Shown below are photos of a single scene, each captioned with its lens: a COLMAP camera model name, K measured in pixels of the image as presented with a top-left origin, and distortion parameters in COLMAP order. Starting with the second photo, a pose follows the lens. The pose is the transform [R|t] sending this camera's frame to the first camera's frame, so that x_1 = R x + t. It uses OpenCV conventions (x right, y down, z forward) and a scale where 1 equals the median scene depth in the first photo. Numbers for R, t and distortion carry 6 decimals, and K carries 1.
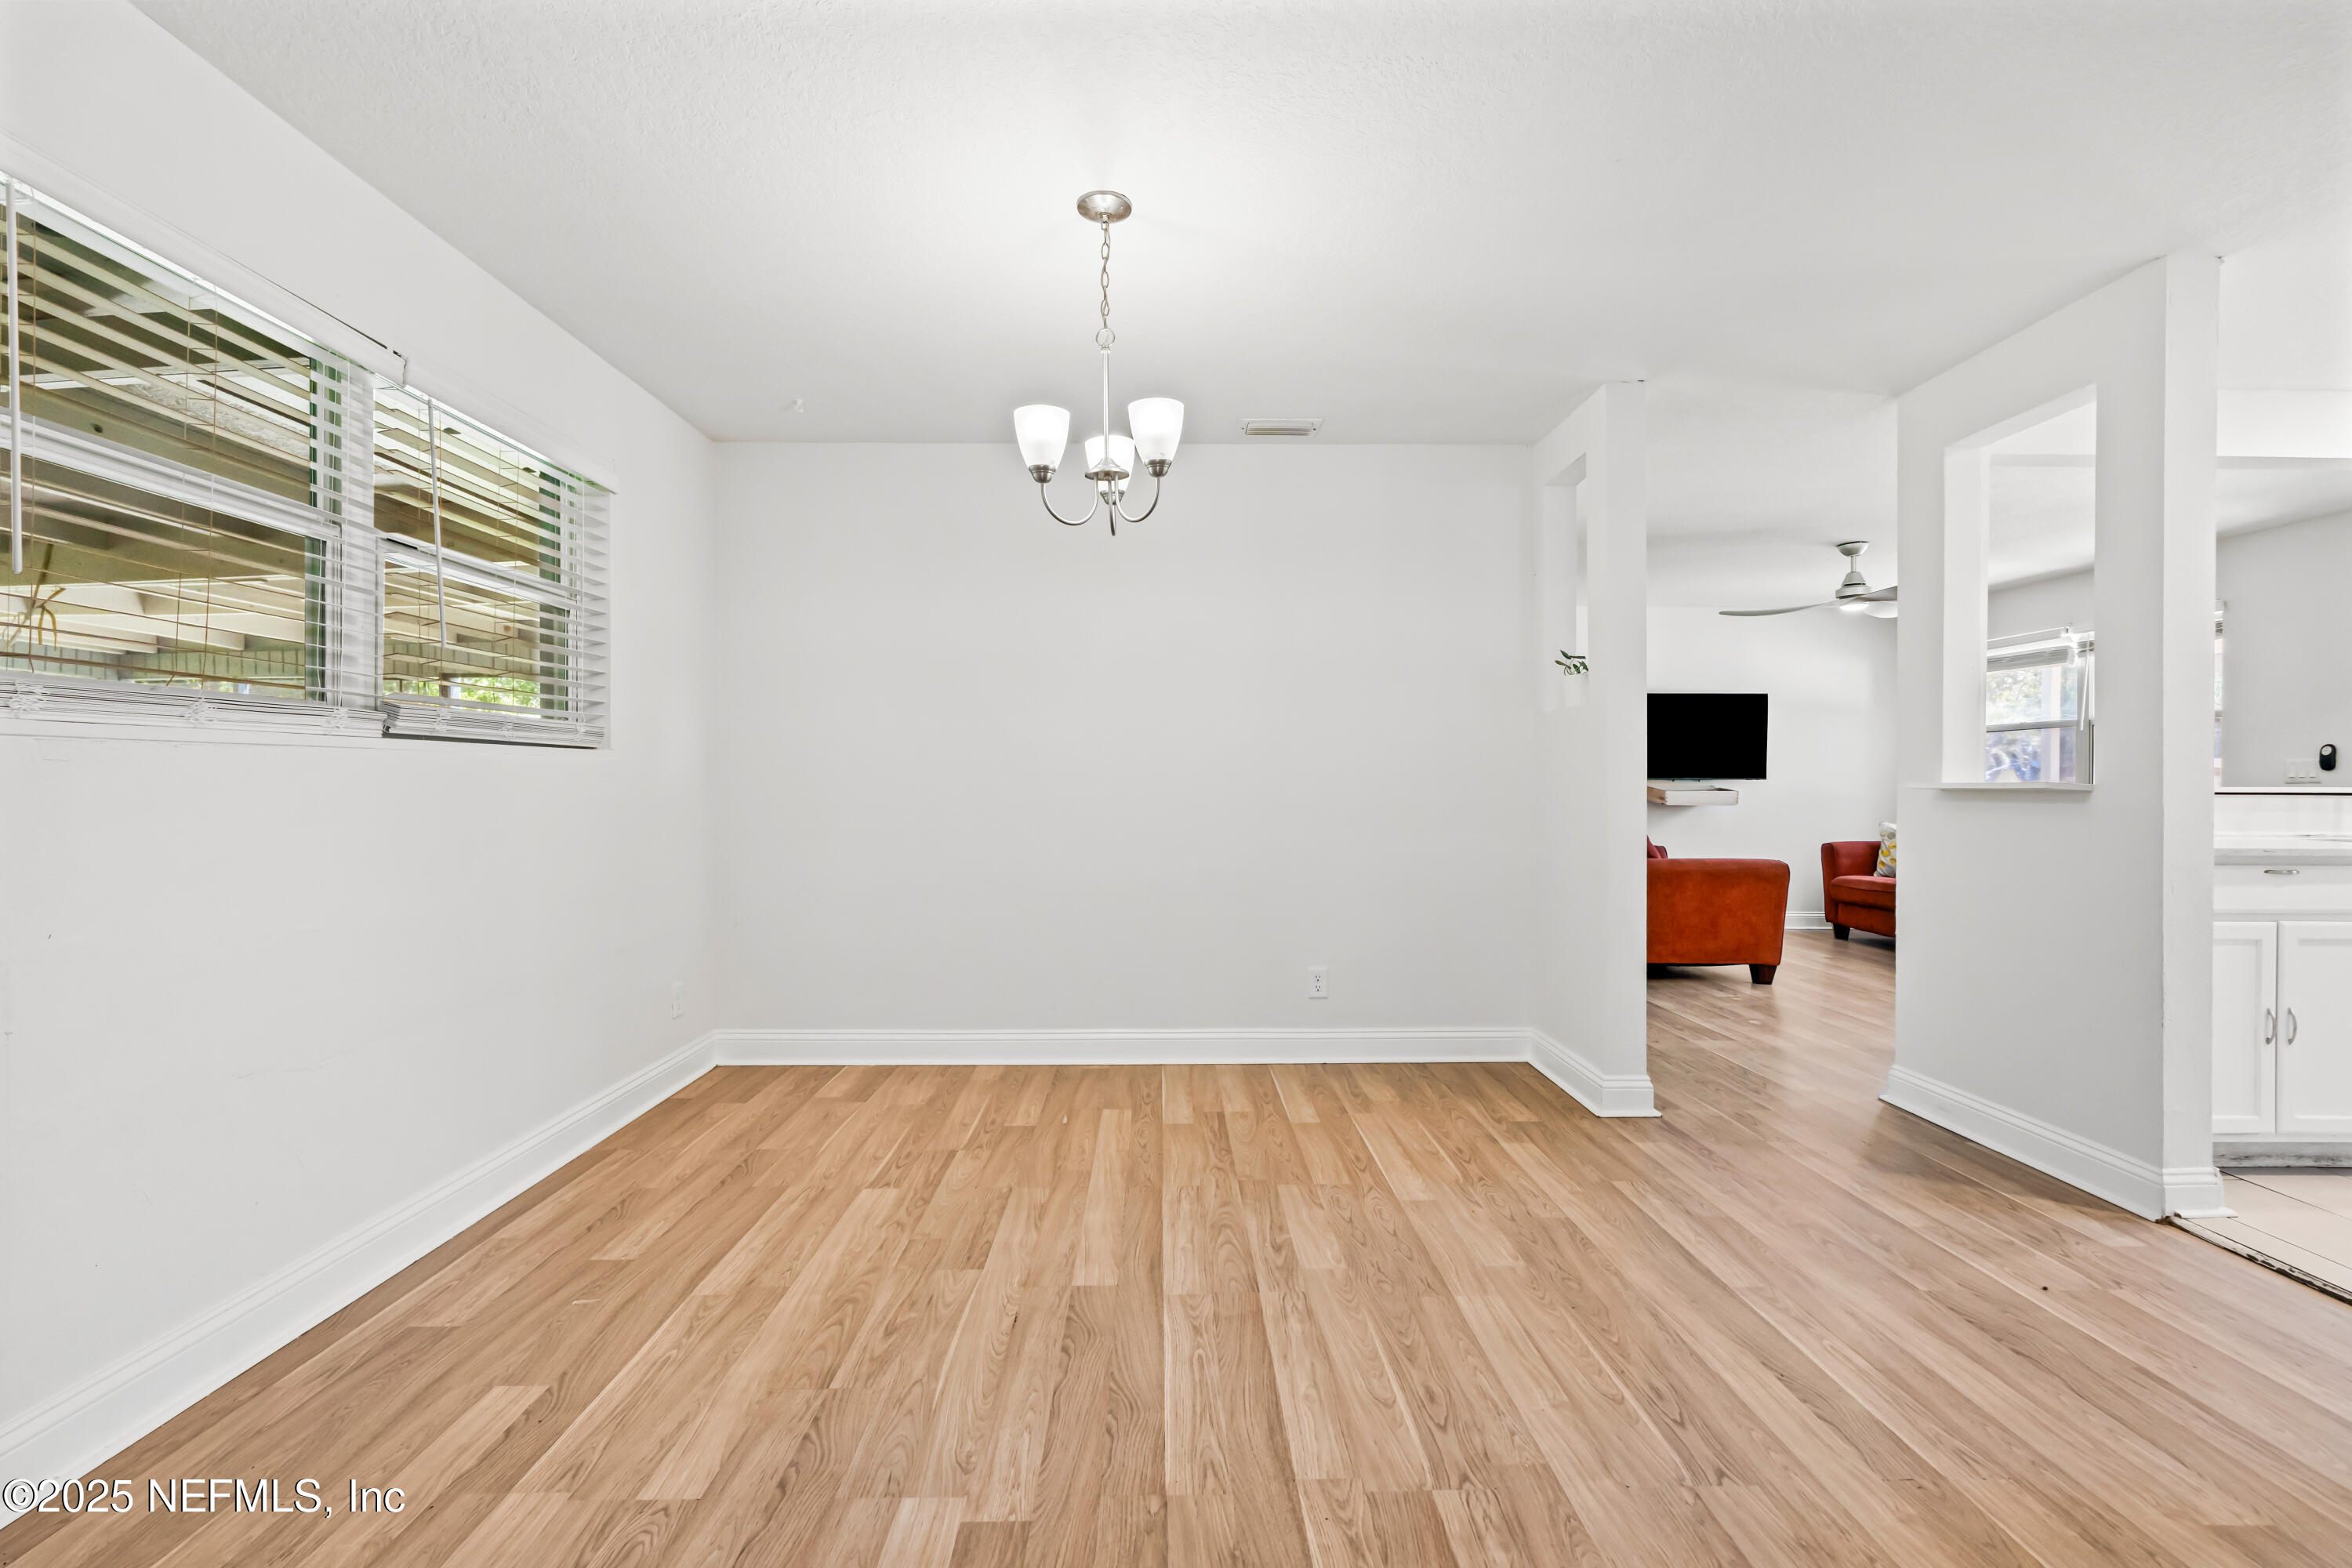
lens RADIAL K [[1032.0, 0, 1177.1], [0, 1032.0, 790.2], [0, 0, 1]] dist [-0.005225, 0.000679]
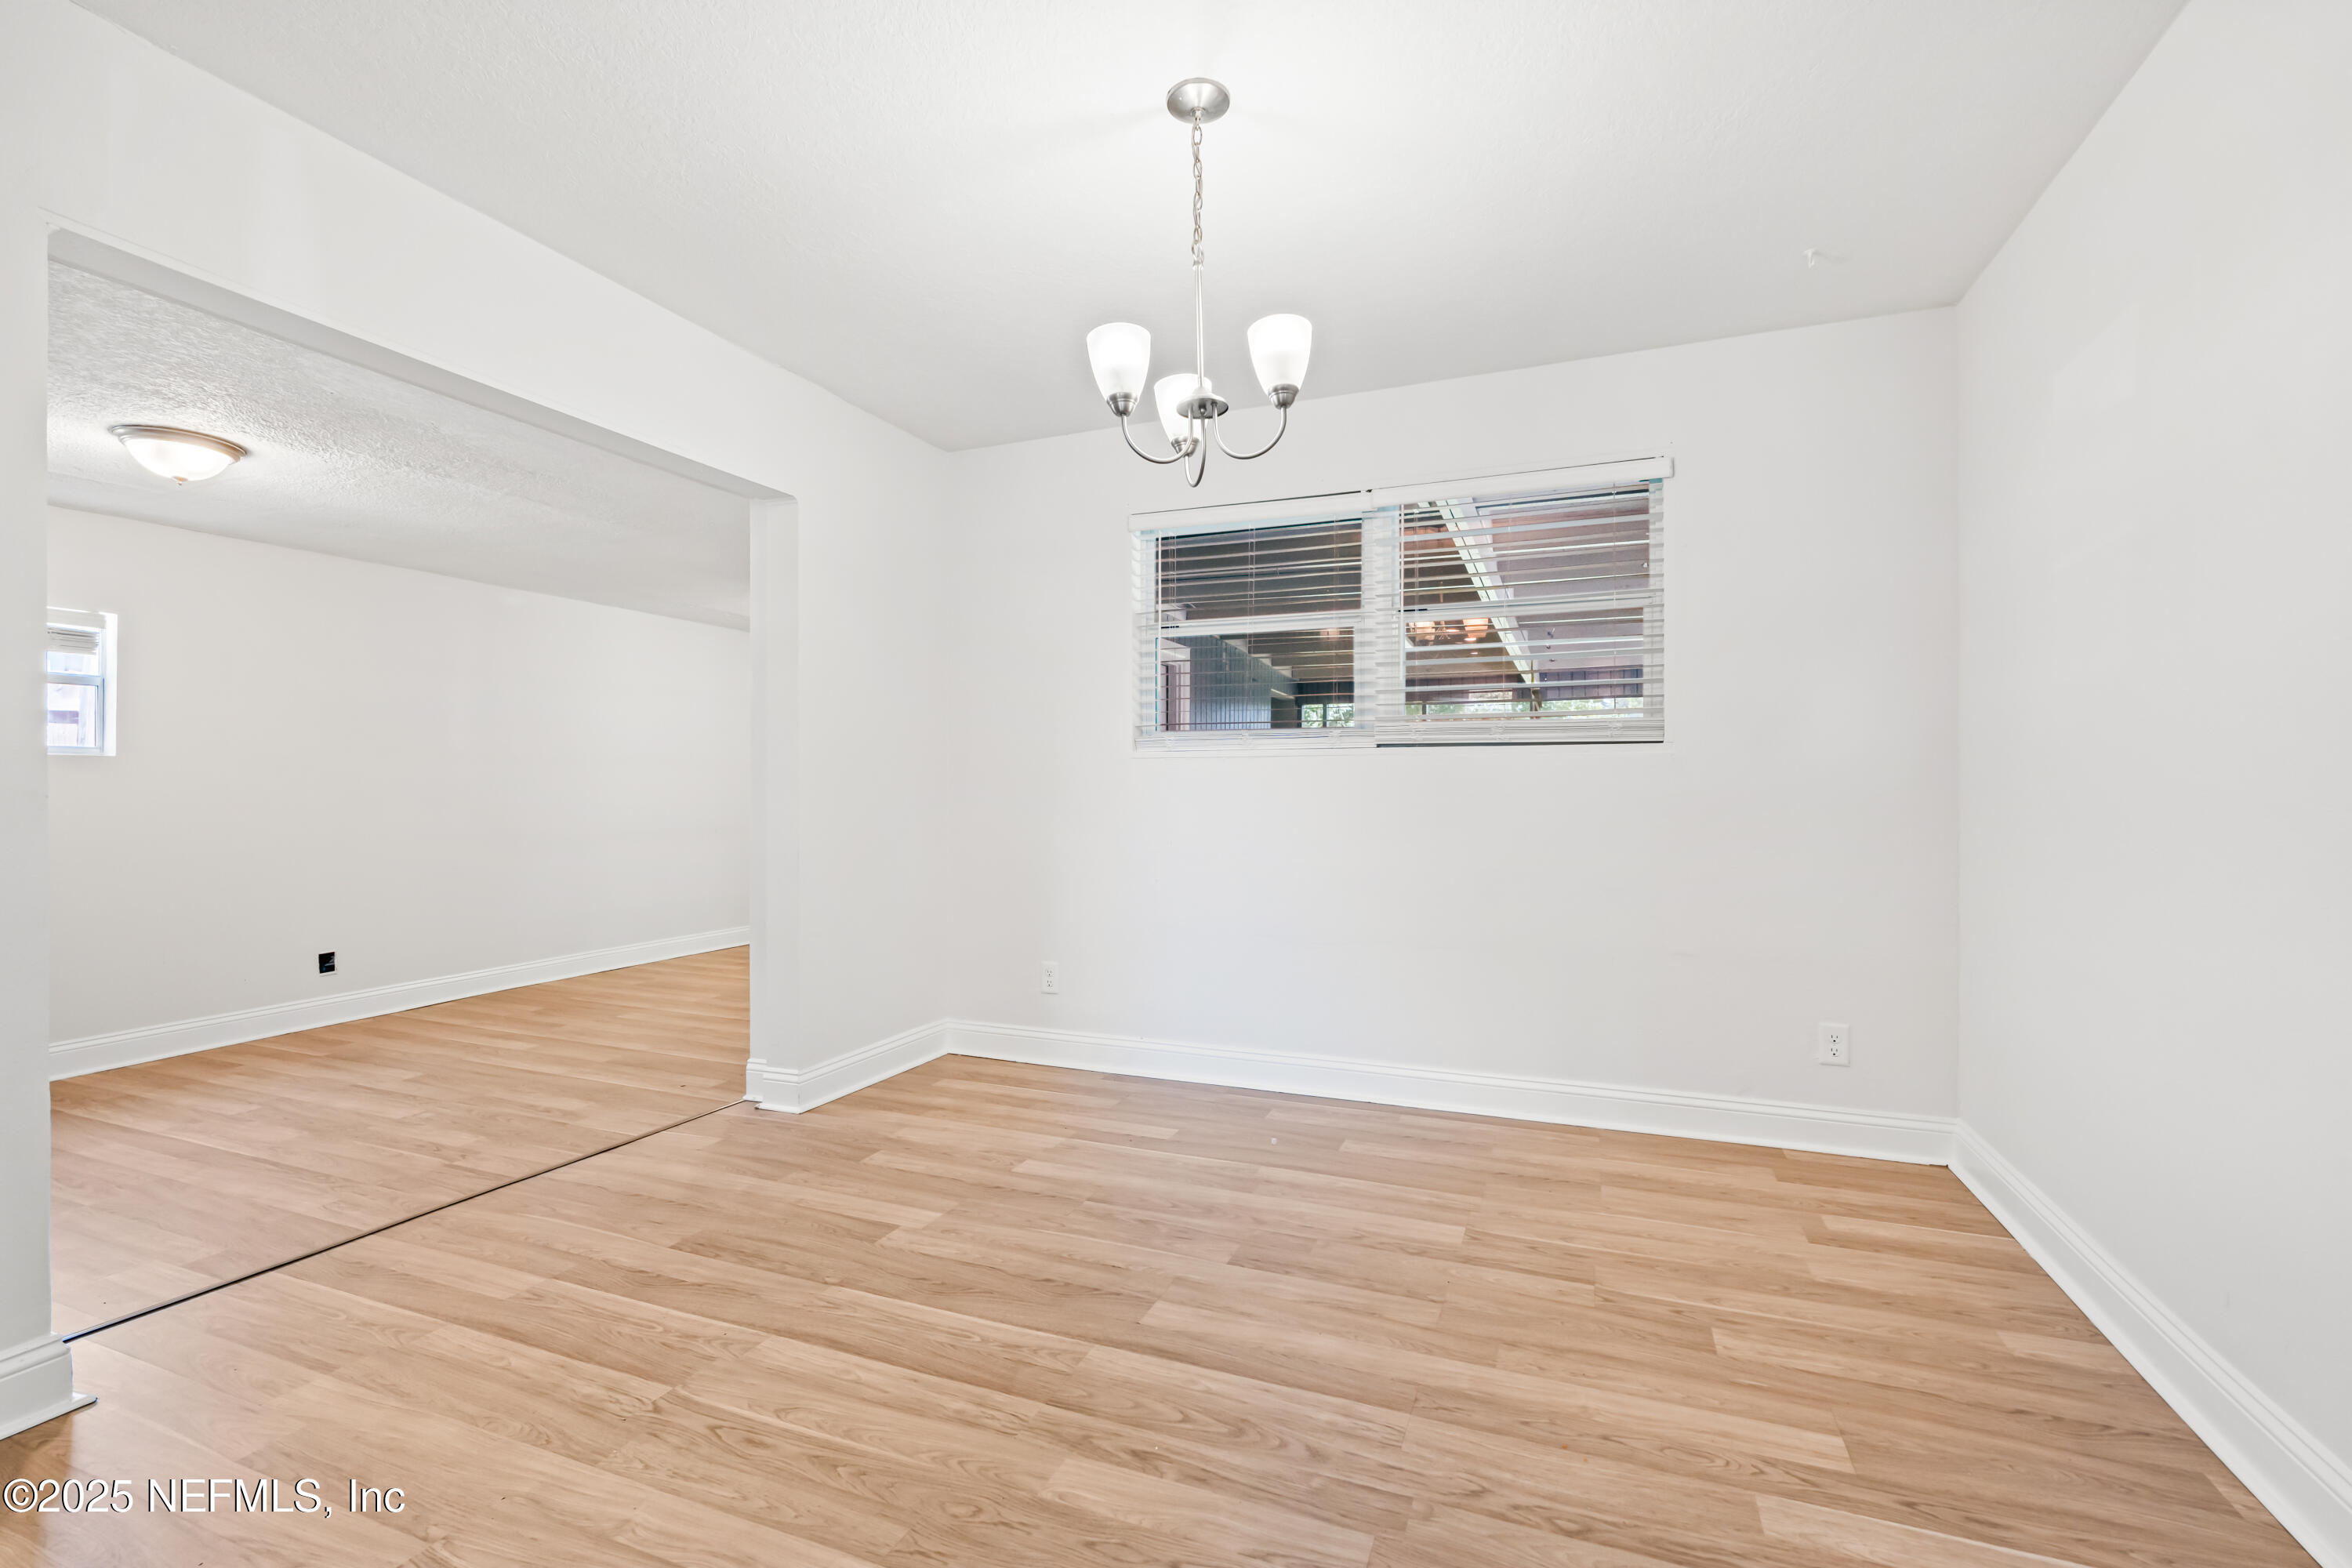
lens RADIAL K [[1032.0, 0, 1171.0], [0, 1032.0, 787.9], [0, 0, 1]] dist [-0.005225, 0.000679]
pose [[-0.393971, -0.002943, -0.919118, 0.800995], [-0.008401, 0.999965, 0.000399, 0.011112], [0.919084, 0.007878, -0.393982, 1.448960]]
